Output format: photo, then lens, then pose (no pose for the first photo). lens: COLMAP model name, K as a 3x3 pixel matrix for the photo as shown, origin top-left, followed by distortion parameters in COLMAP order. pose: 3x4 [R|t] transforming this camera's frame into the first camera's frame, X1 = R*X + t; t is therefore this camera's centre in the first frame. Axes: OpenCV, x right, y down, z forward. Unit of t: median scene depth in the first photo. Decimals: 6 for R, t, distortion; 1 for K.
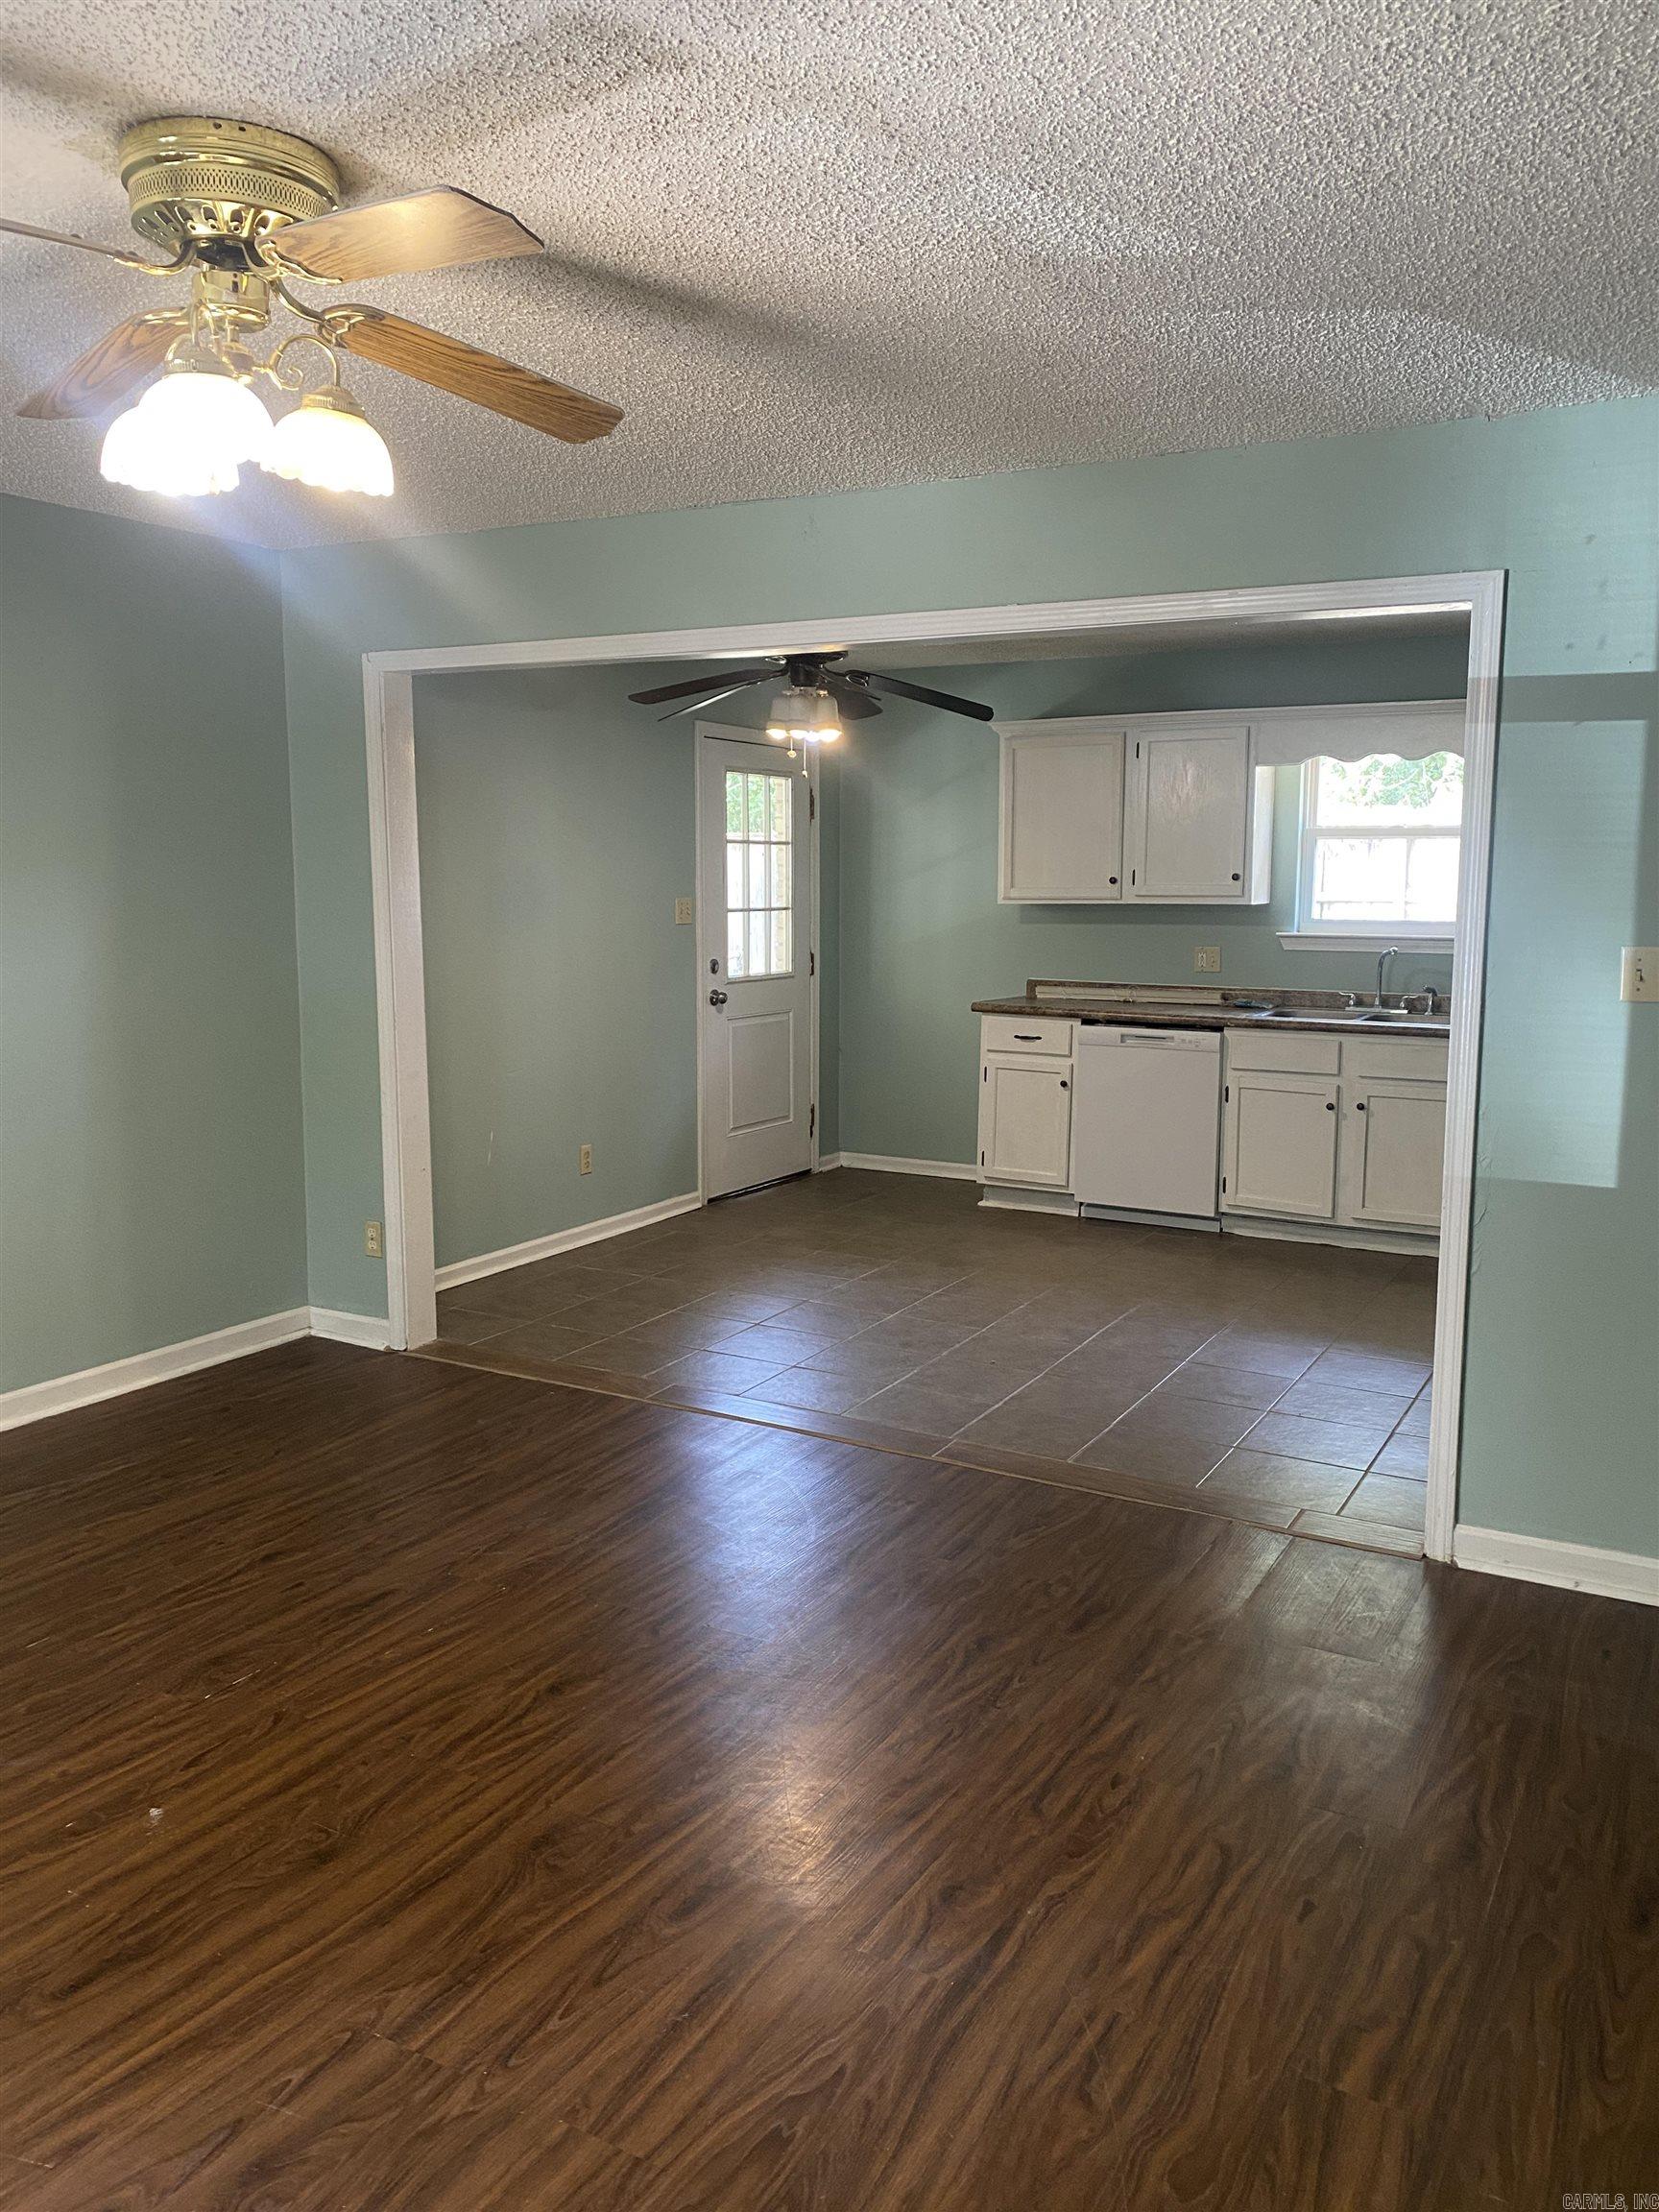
lens RADIAL K [[1681.2, 0, 809.7], [0, 1681.2, 1094.5], [0, 0, 1]] dist [0.028512, -0.036416]
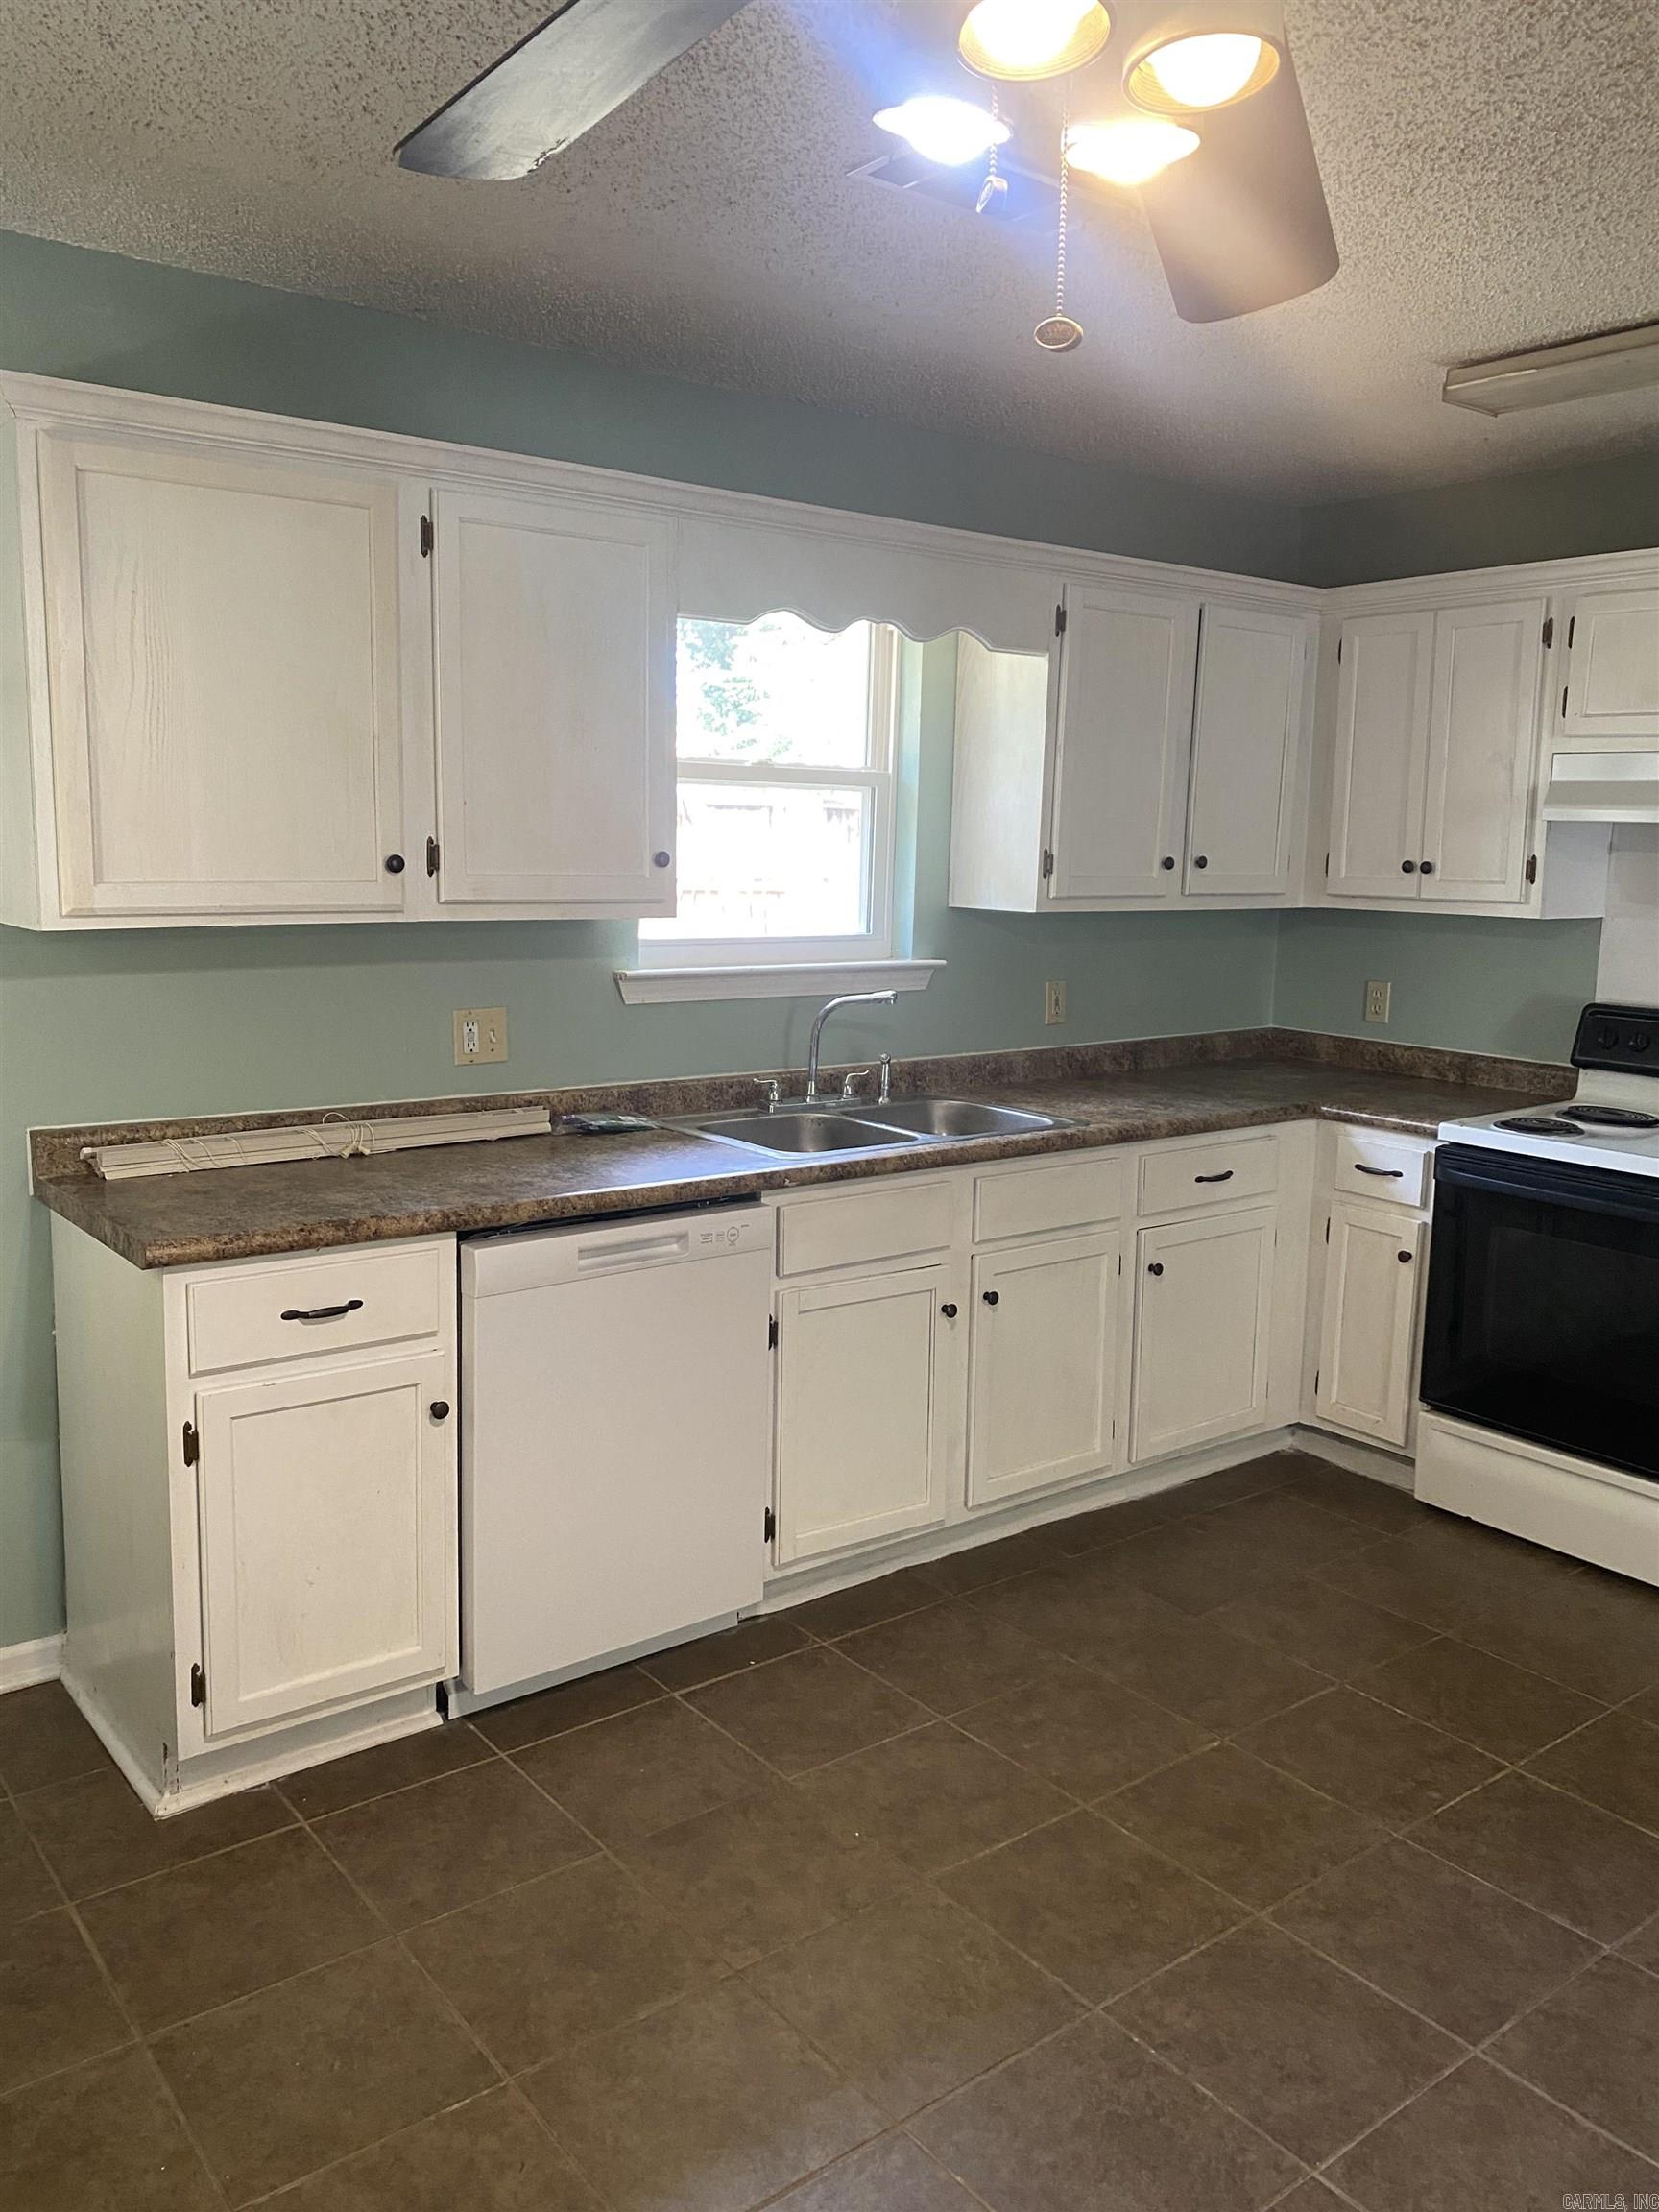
lens RADIAL K [[1681.2, 0, 819.6], [0, 1681.2, 1090.9], [0, 0, 1]] dist [0.028512, -0.036416]
pose [[0.377506, -0.130438, 0.916774, -0.157429], [0.102615, 0.989825, 0.098577, -0.108069], [-0.920304, 0.056862, 0.387050, 0.793472]]
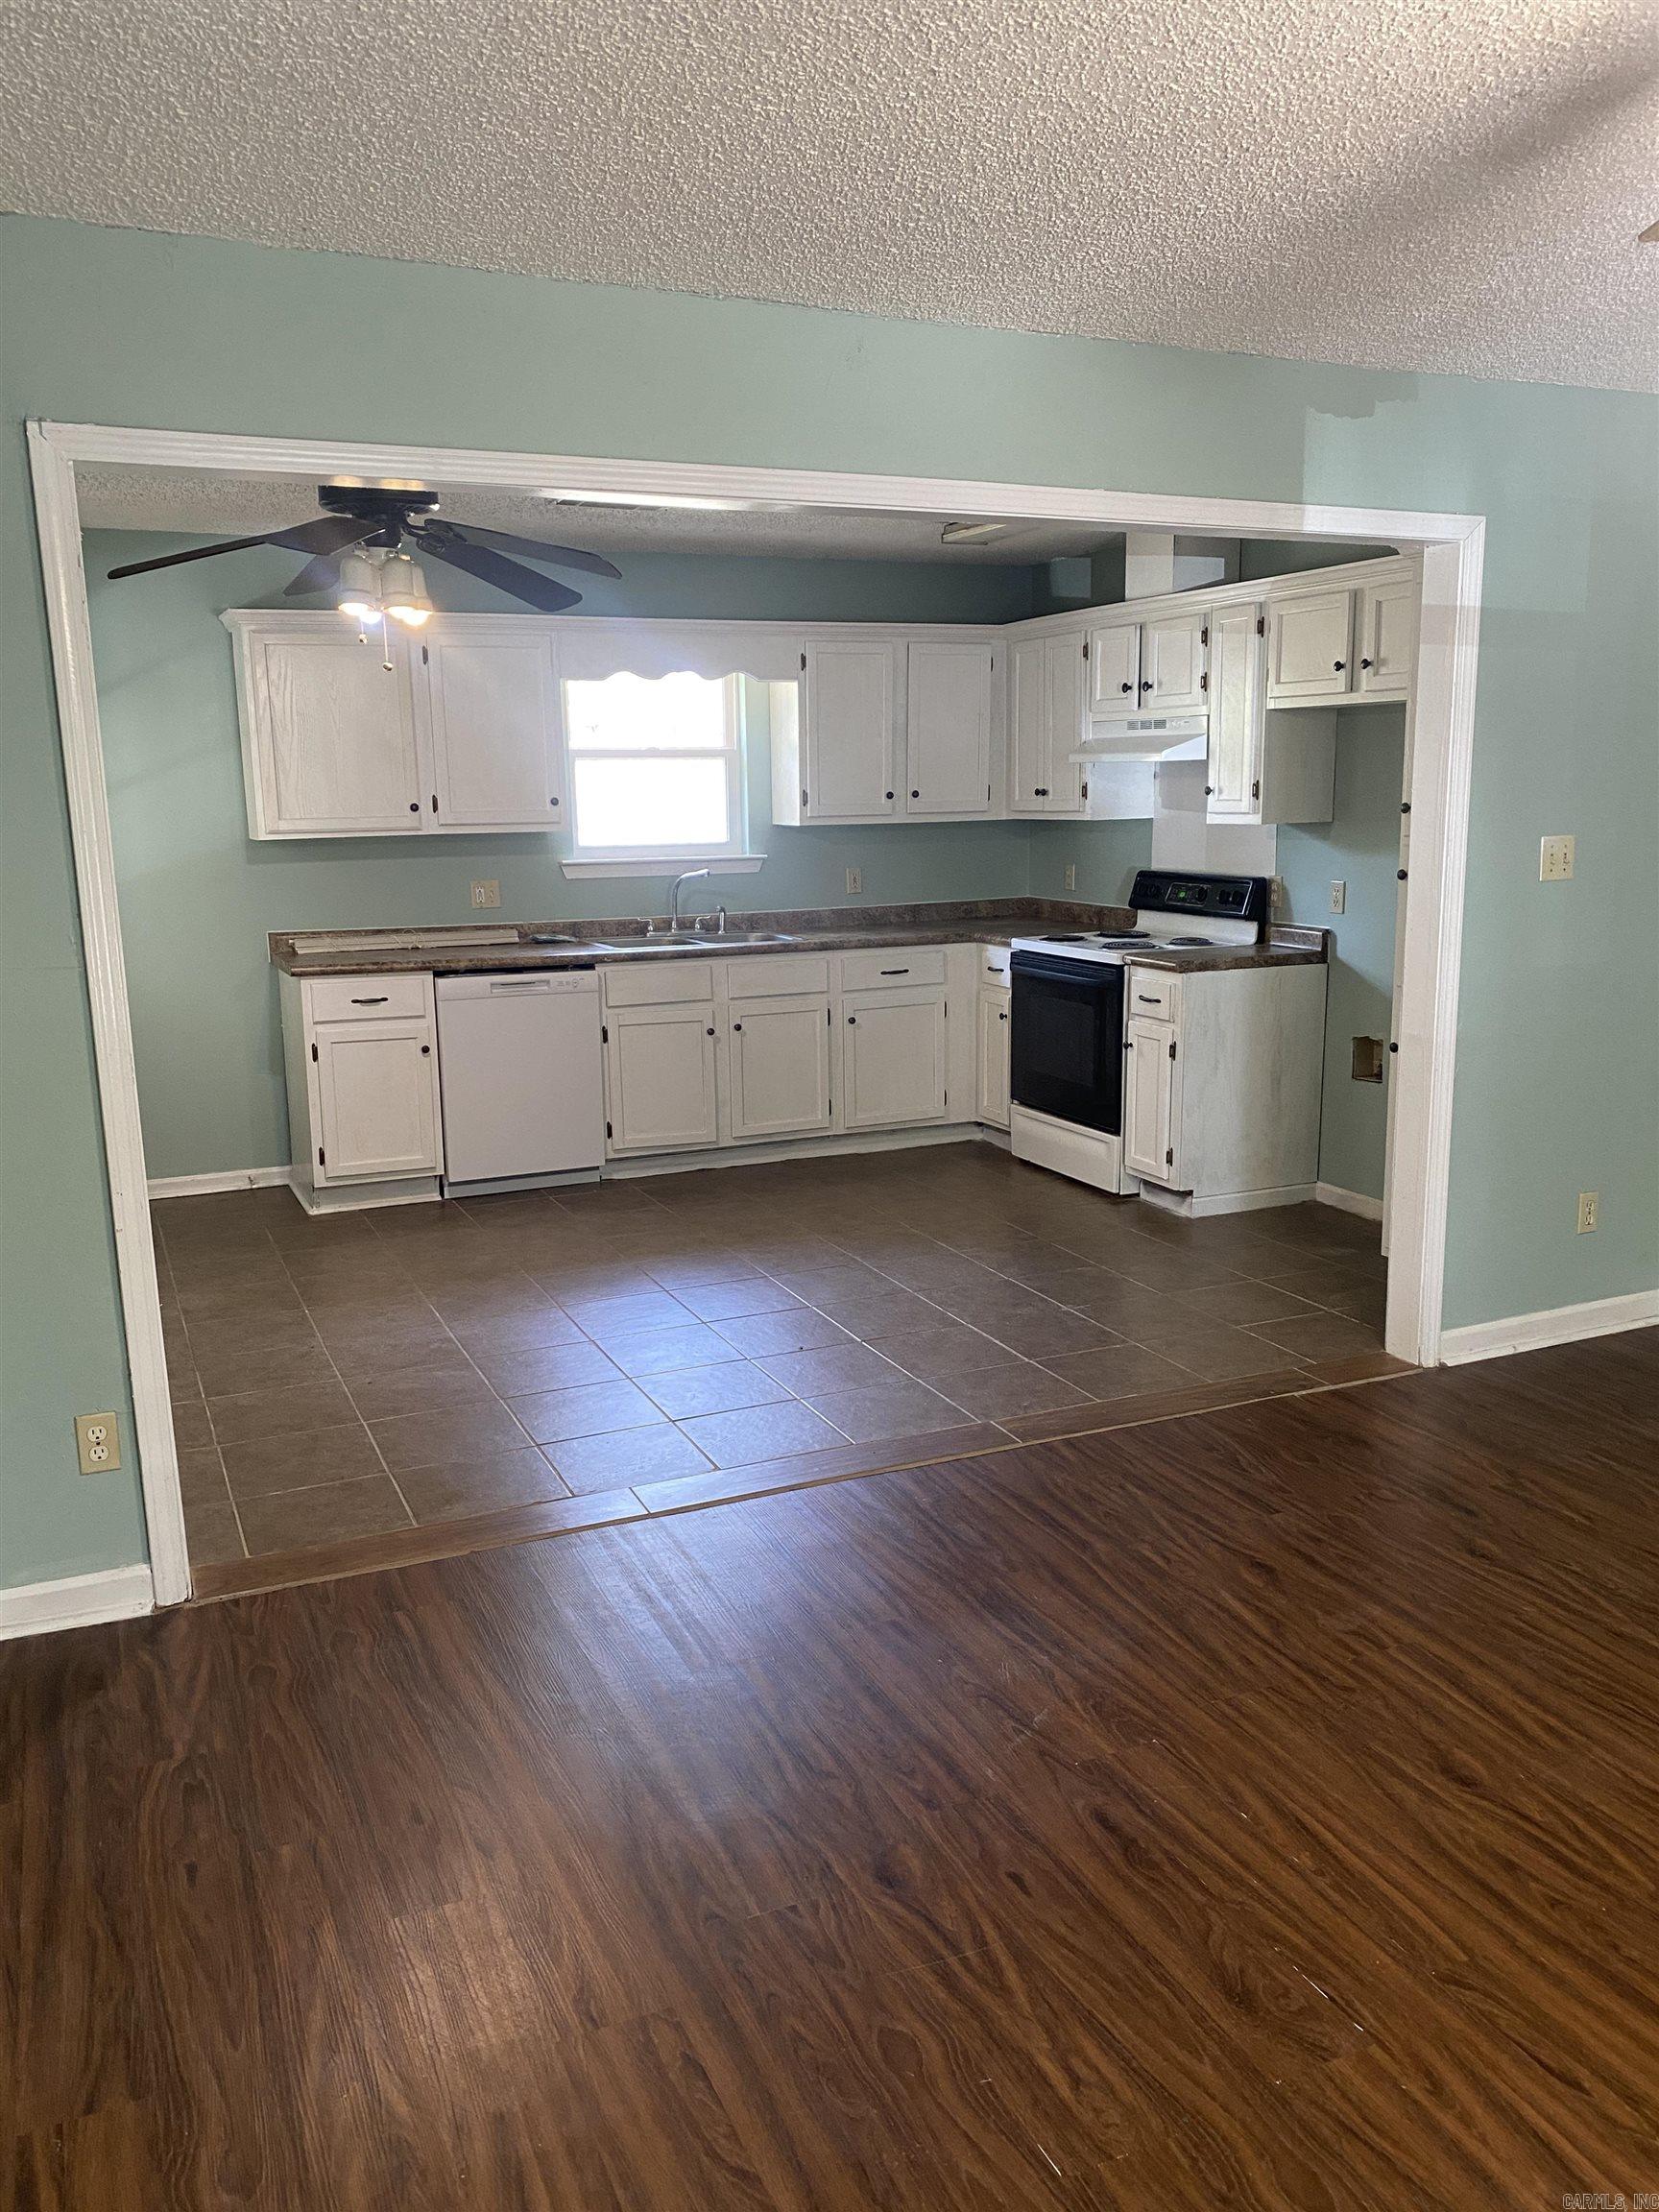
lens RADIAL K [[1681.2, 0, 825.9], [0, 1681.2, 1122.1], [0, 0, 1]] dist [0.028512, -0.036416]
pose [[0.583232, -0.169039, 0.794522, -0.426790], [0.123322, 0.985196, 0.119079, -0.047740], [-0.802890, 0.028531, 0.595445, 0.338165]]
